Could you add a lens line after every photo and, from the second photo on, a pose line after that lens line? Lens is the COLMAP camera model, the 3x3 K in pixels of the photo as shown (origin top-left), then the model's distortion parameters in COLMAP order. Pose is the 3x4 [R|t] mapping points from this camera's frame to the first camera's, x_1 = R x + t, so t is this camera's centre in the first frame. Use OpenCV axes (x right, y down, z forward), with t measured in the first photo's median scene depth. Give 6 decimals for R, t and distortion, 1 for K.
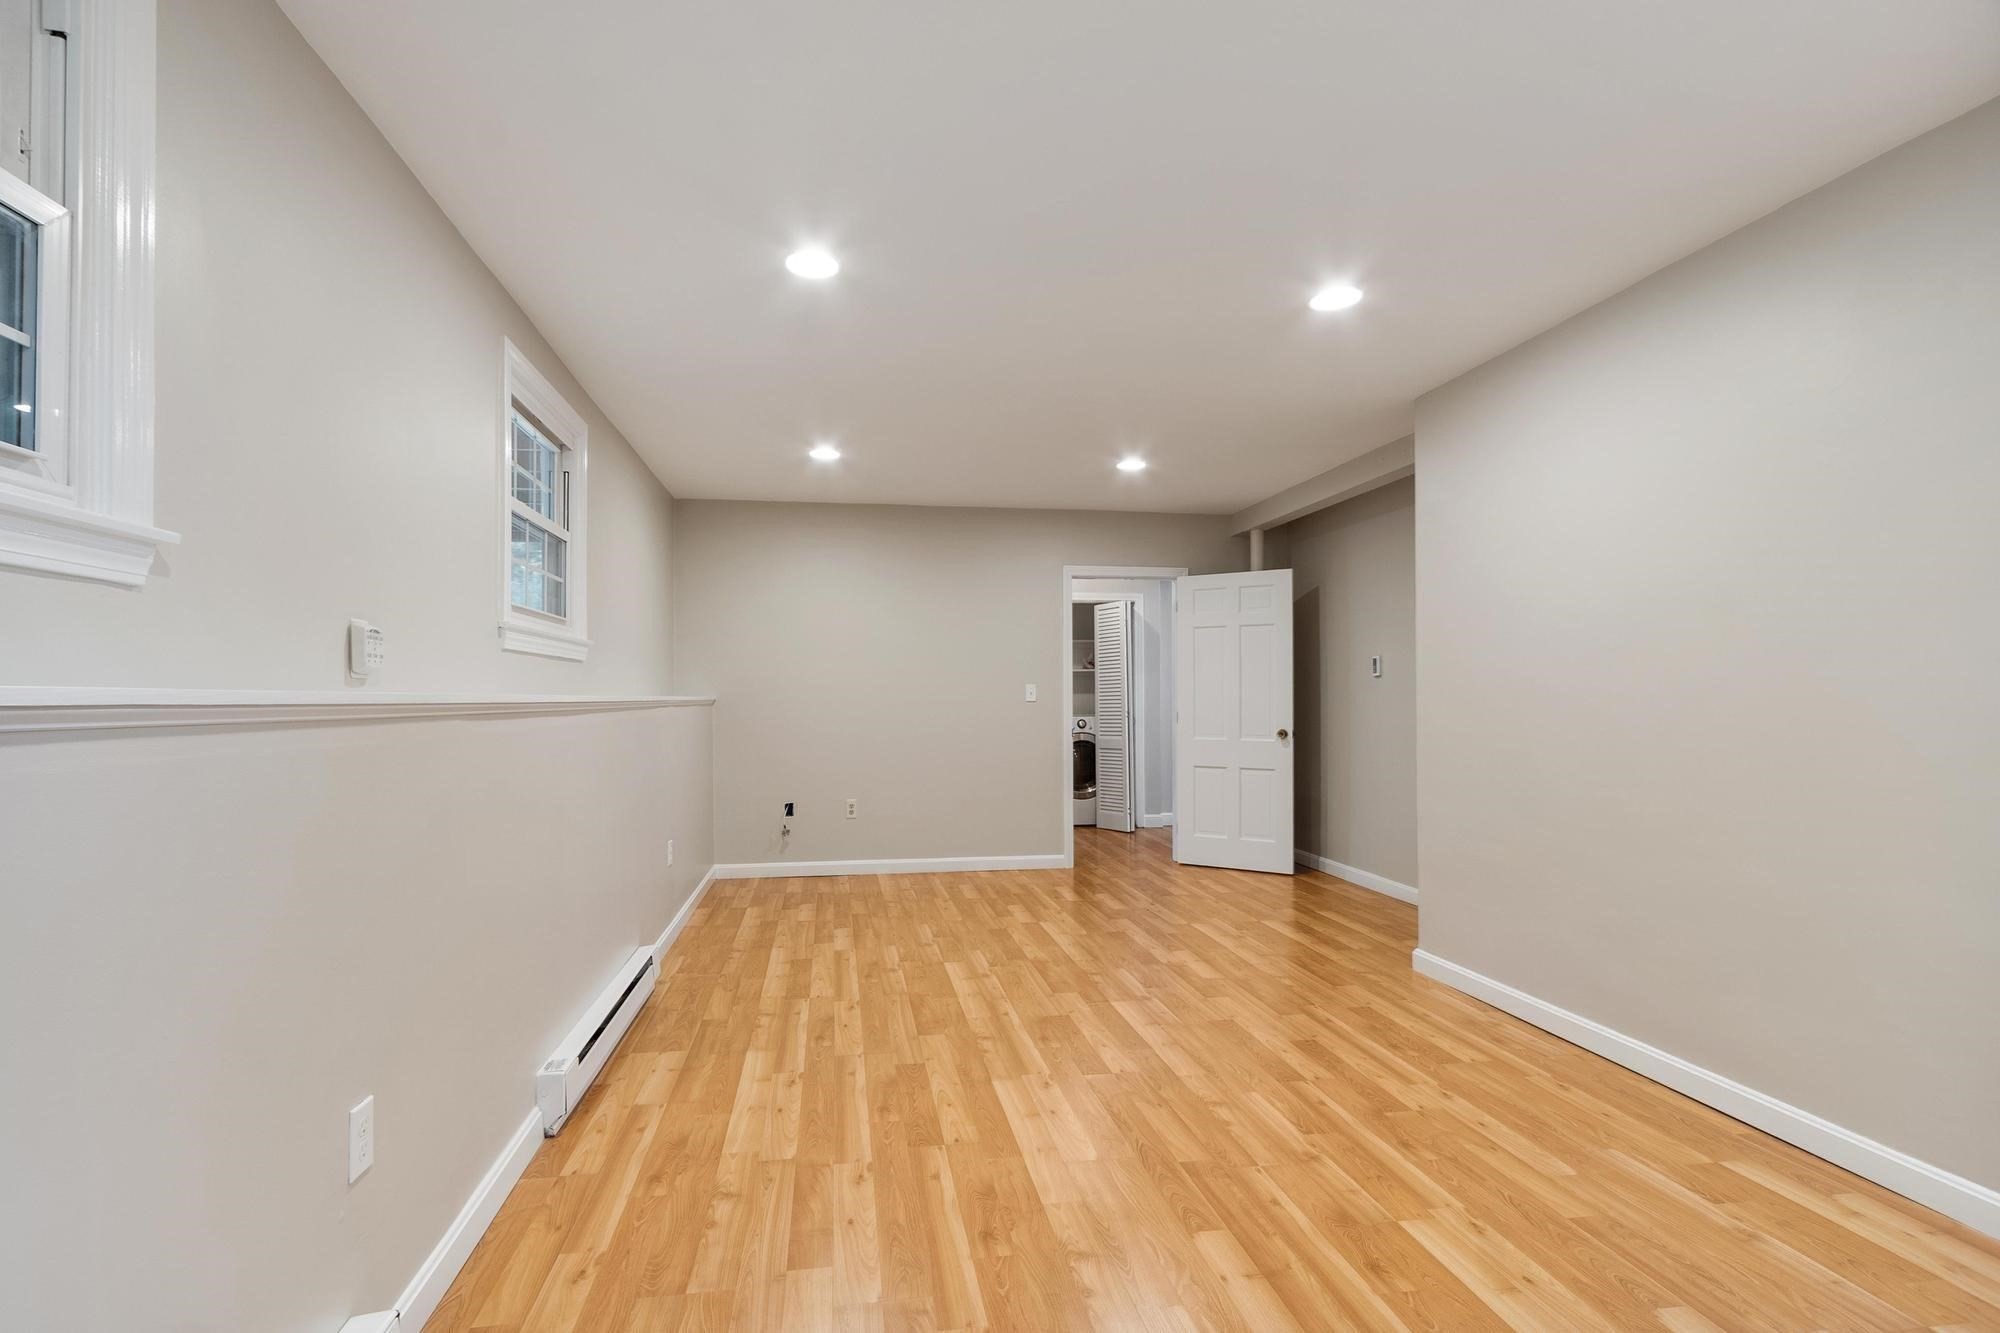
lens RADIAL K [[880.6, 0, 962.3], [0, 880.6, 694.9], [0, 0, 1]] dist [0.002109, -0.000983]
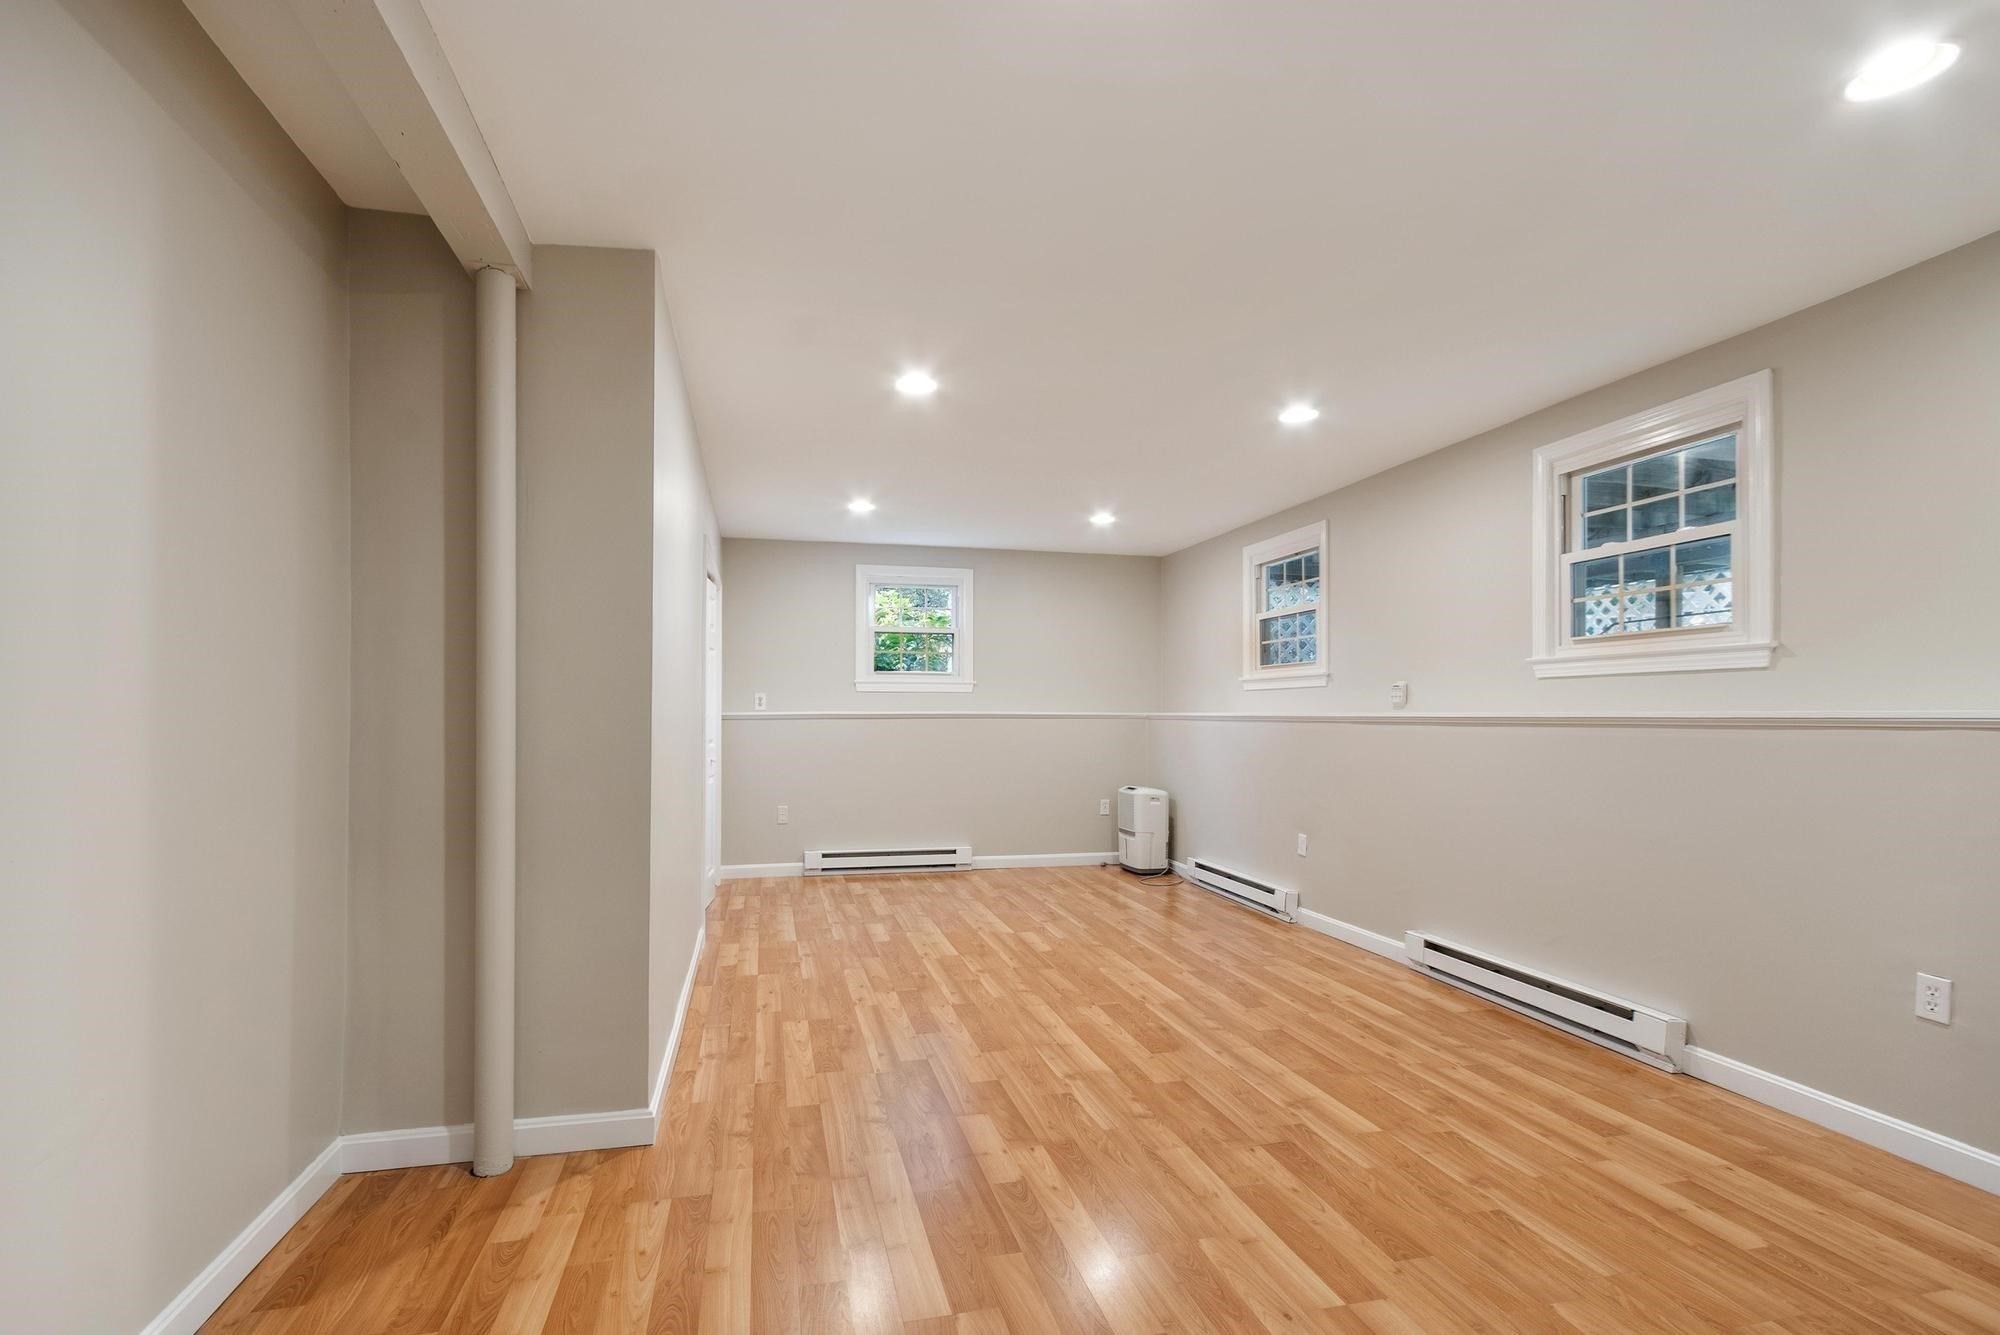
lens RADIAL K [[880.6, 0, 983.3], [0, 880.6, 713.9], [0, 0, 1]] dist [0.002109, -0.000983]
pose [[-0.995076, 0.002012, -0.099094, 0.448319], [0.002584, 0.999981, -0.005645, 0.009319], [0.099081, -0.005873, -0.995062, 2.194689]]
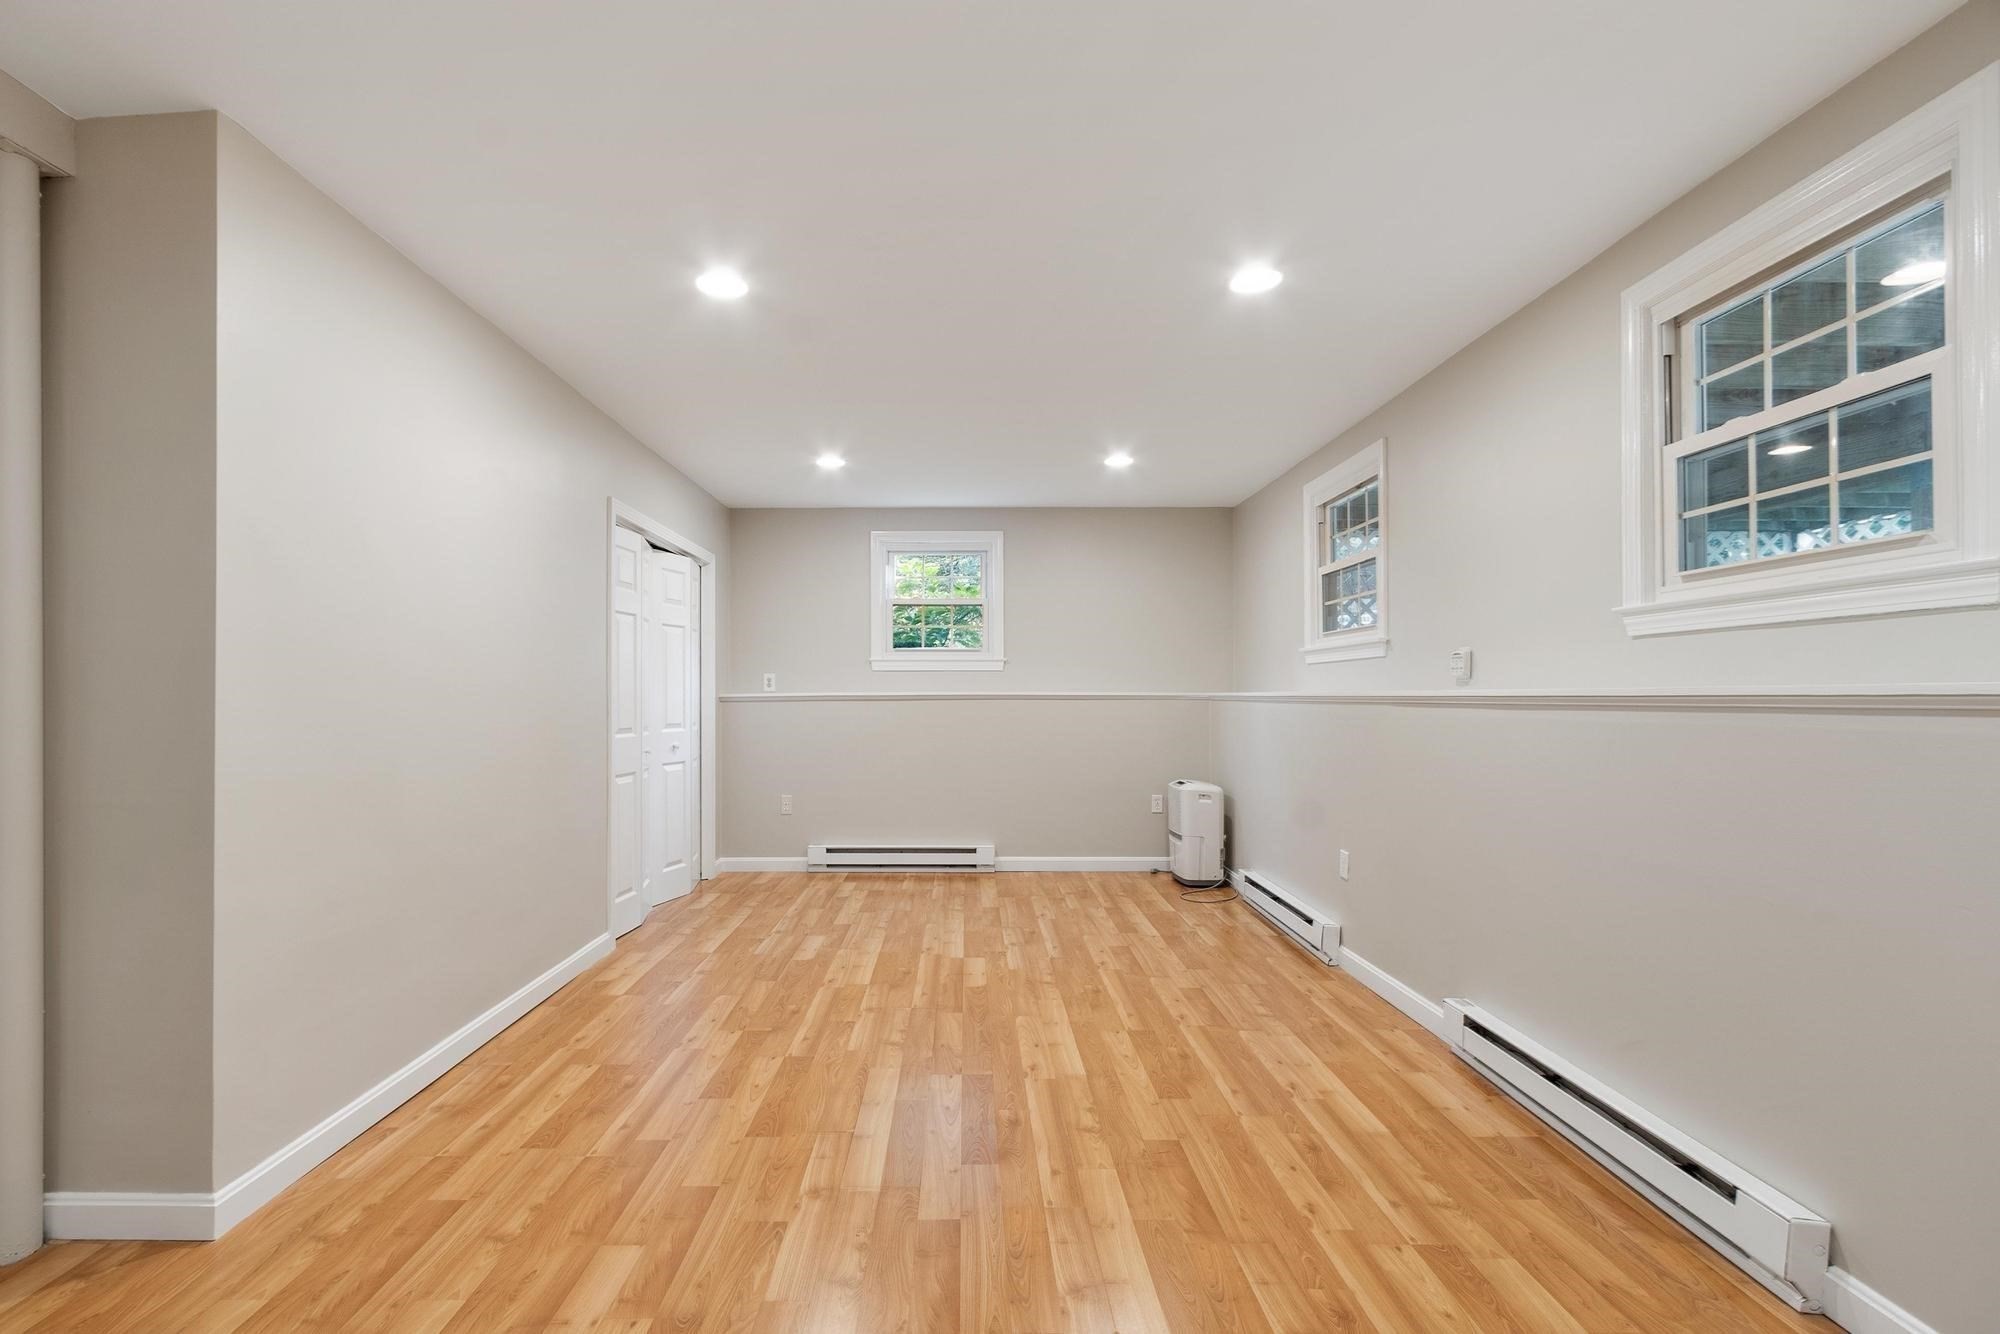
lens RADIAL K [[880.6, 0, 980.5], [0, 880.6, 694.0], [0, 0, 1]] dist [0.002109, -0.000983]
pose [[-0.991927, 0.005811, 0.126681, 0.022142], [0.004762, 0.999952, -0.008581, 0.011913], [-0.126724, -0.007908, -0.991906, 1.913124]]
